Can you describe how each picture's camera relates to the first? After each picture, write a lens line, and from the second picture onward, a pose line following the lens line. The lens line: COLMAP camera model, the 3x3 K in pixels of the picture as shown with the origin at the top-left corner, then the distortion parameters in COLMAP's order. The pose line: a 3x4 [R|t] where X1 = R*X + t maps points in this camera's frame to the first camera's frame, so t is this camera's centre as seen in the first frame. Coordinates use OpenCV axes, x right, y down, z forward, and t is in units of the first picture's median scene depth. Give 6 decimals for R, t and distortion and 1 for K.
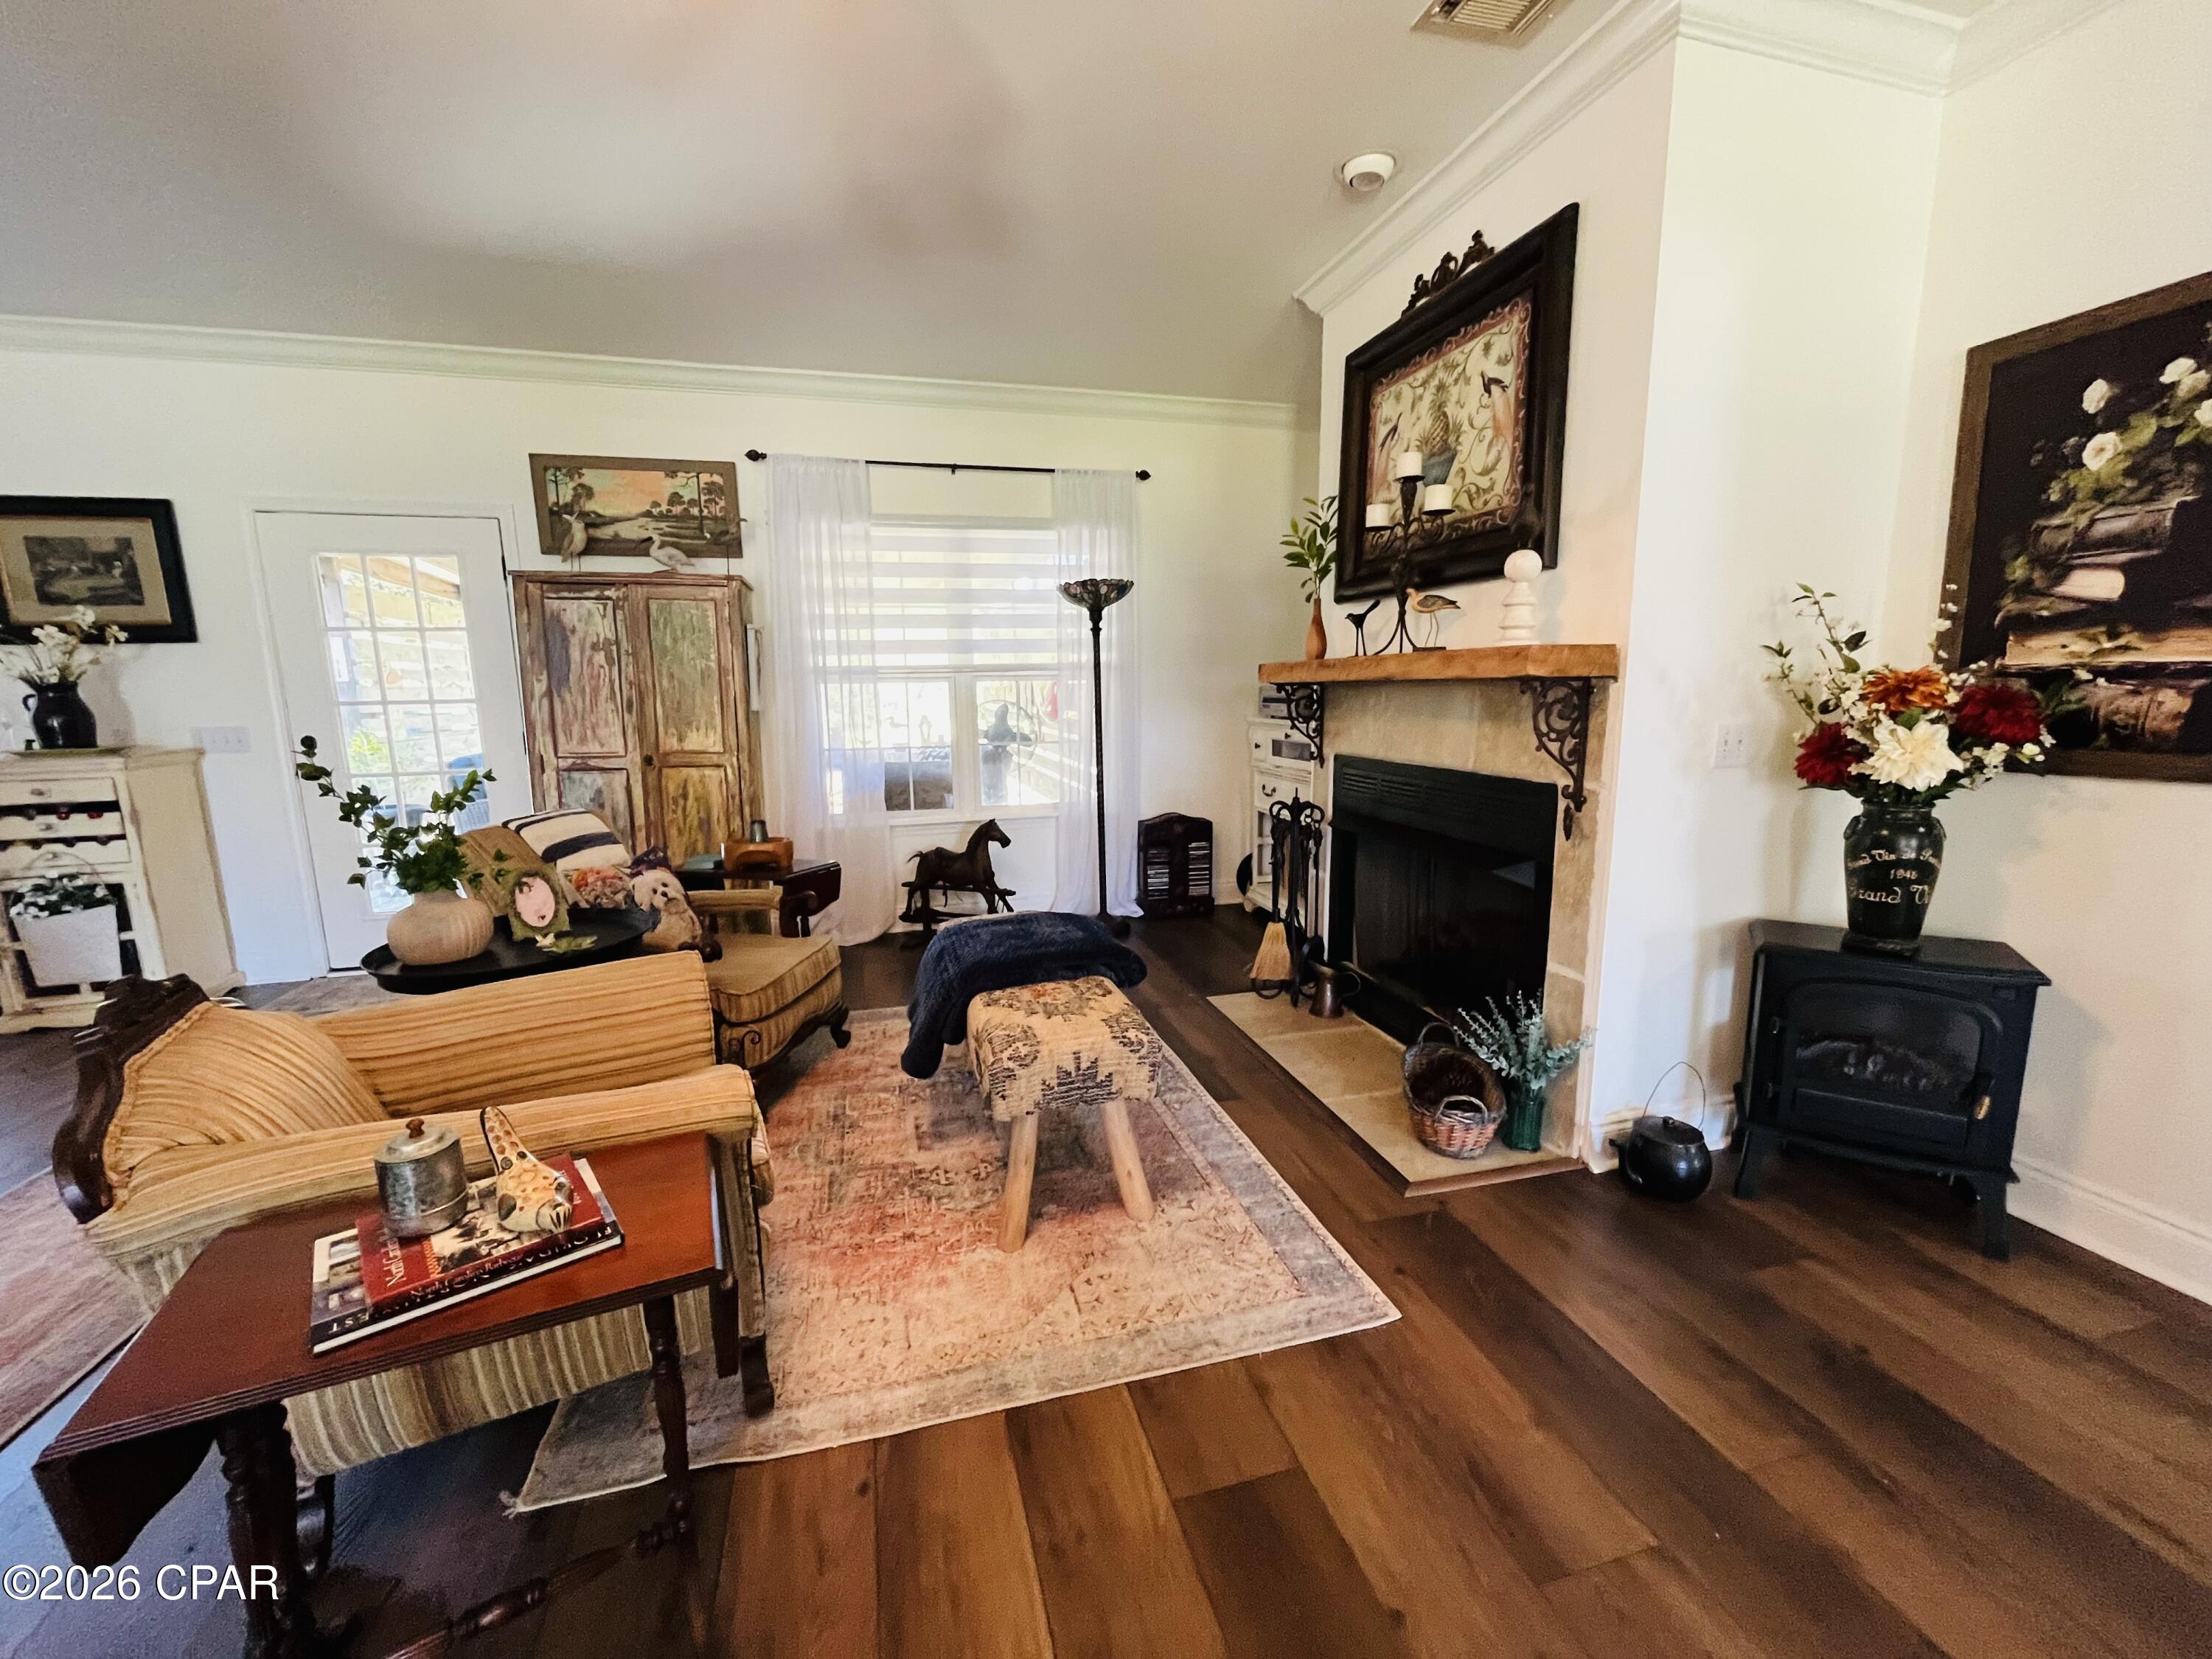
lens RADIAL K [[899.2, 0, 1106.9], [0, 899.2, 834.4], [0, 0, 1]] dist [-0.004601, 0.000109]
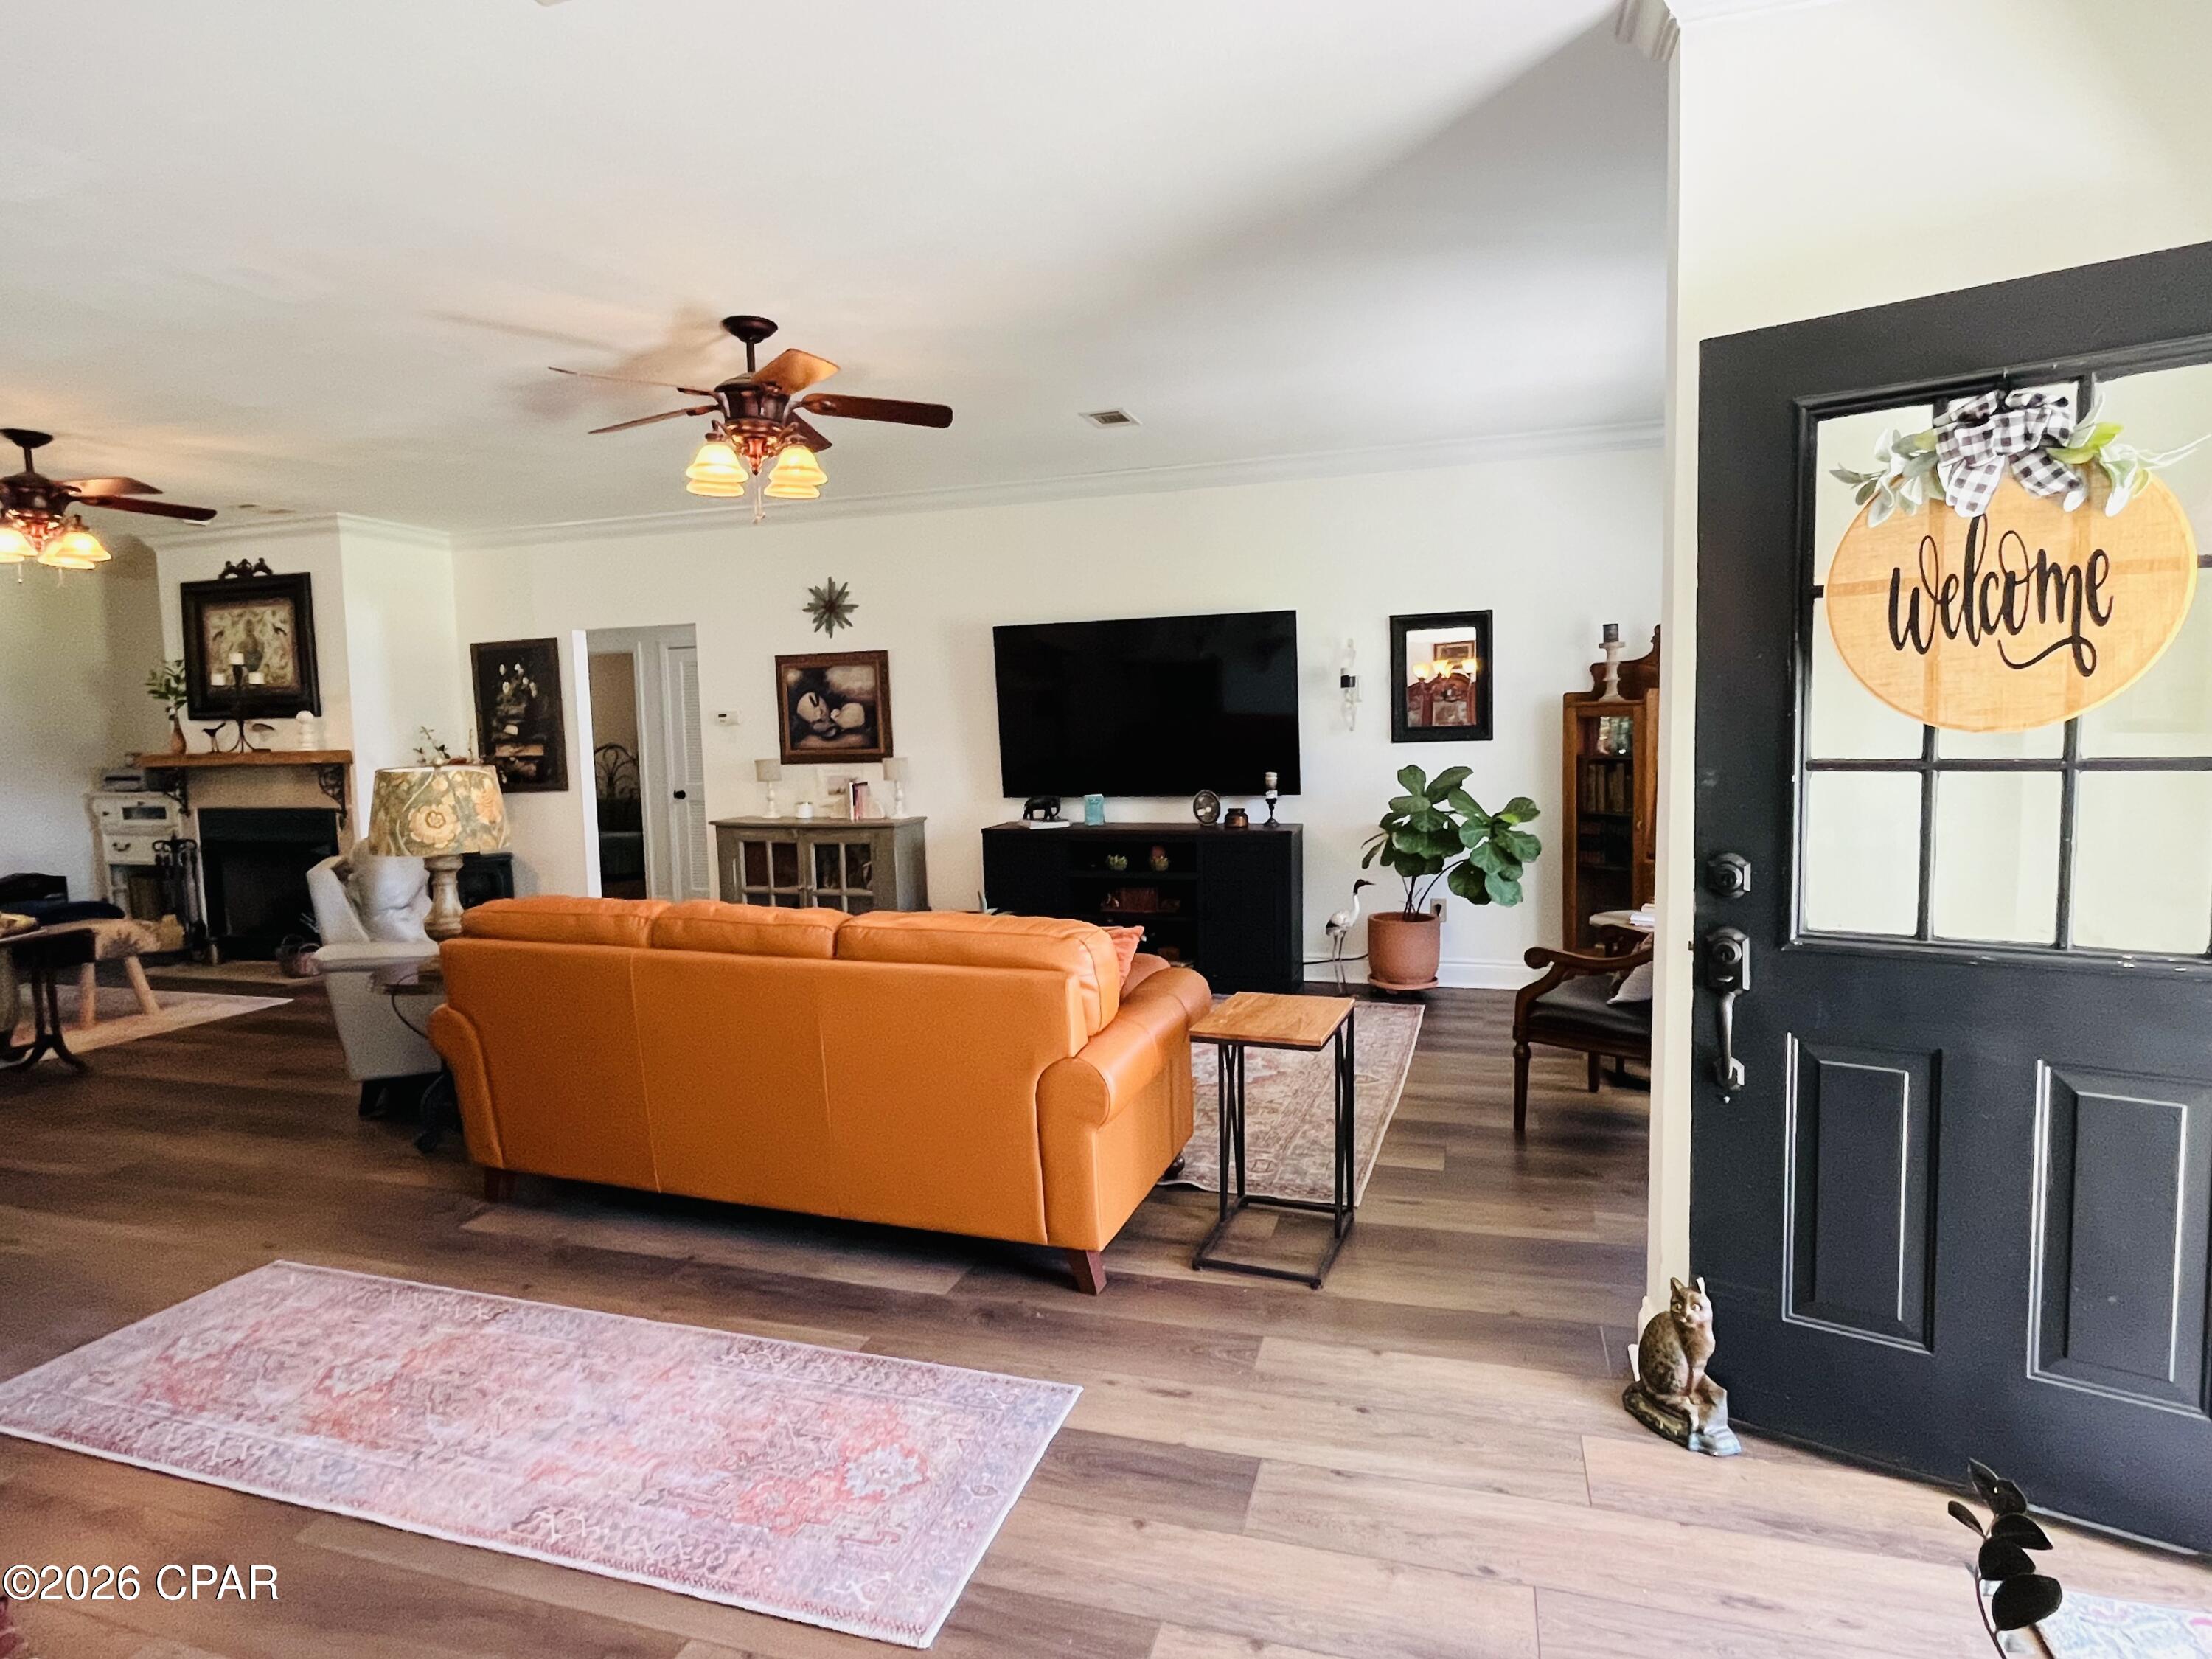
lens RADIAL K [[1188.0, 0, 1102.9], [0, 1188.0, 830.8], [0, 0, 1]] dist [-0.002963, -0.000595]
pose [[0.545505, -0.070730, 0.835118, -0.703805], [0.151189, 0.988390, -0.015047, 0.249723], [-0.824358, 0.134468, 0.549865, -1.662158]]
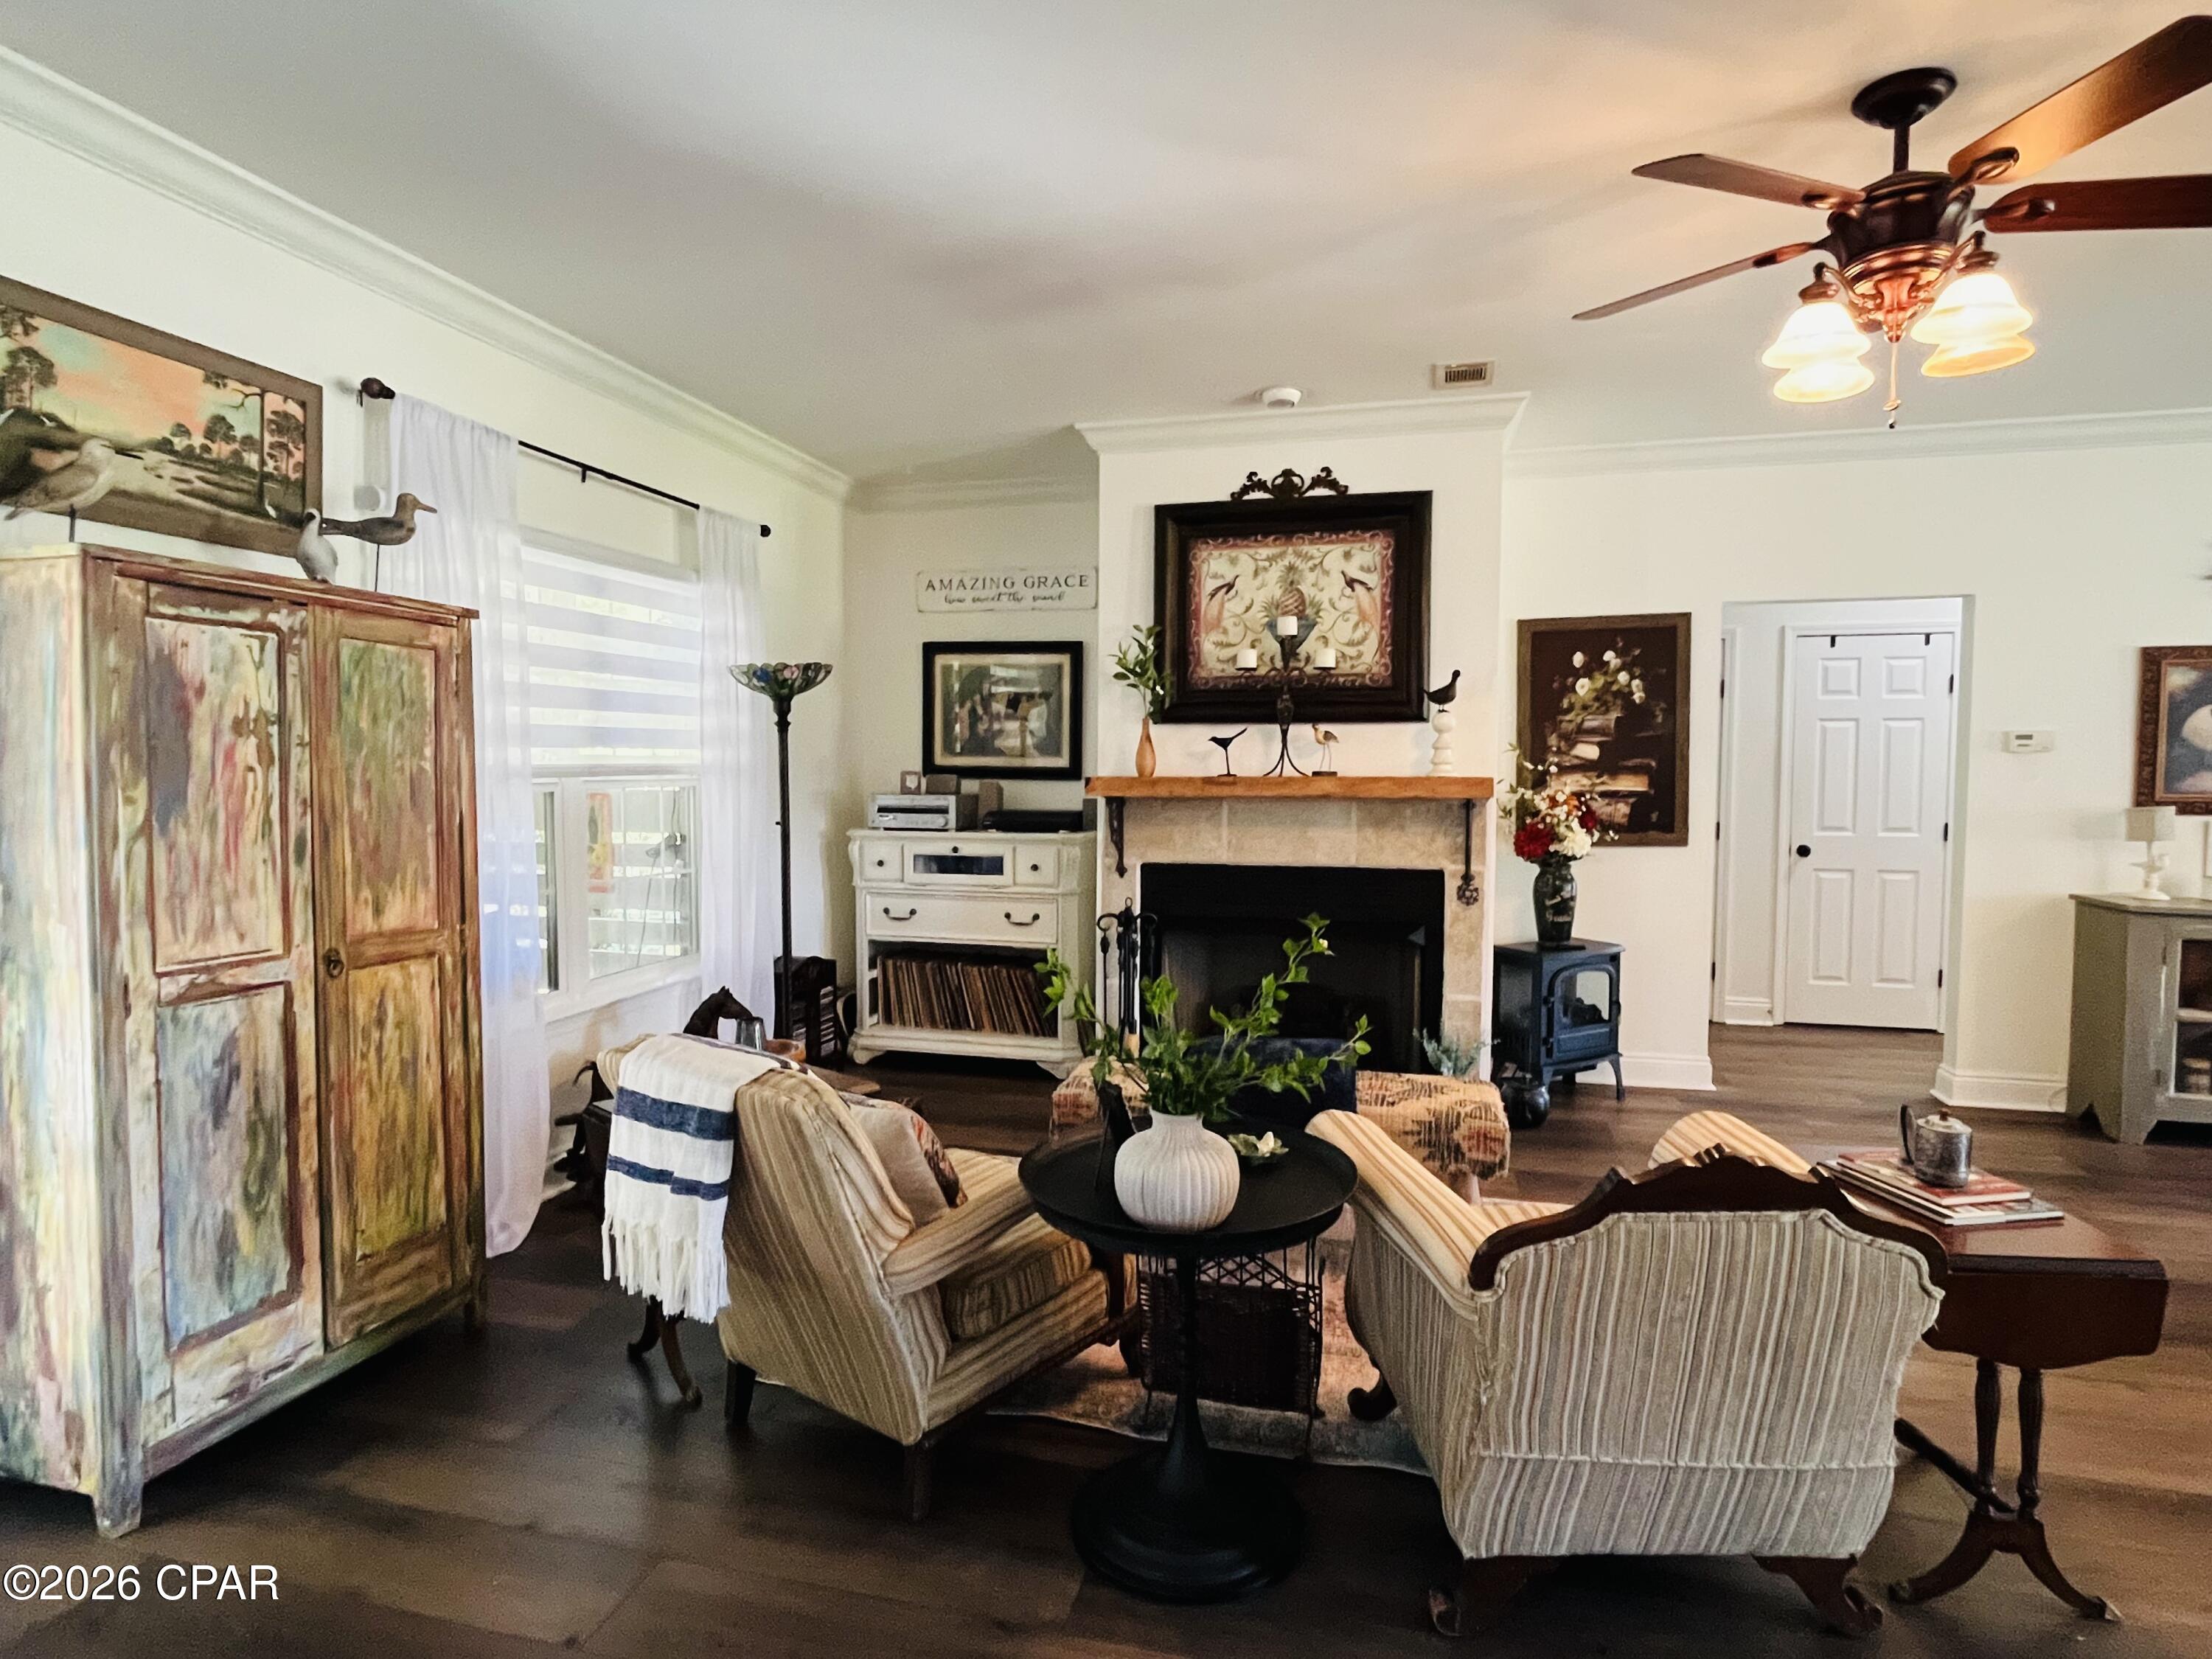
lens RADIAL K [[1188.0, 0, 1098.4], [0, 1188.0, 839.7], [0, 0, 1]] dist [-0.002963, -0.000595]
pose [[0.497159, -0.039802, 0.866746, -1.028000], [0.132330, 0.990739, -0.030407, -0.085491], [-0.857509, 0.129814, 0.497822, 0.372402]]
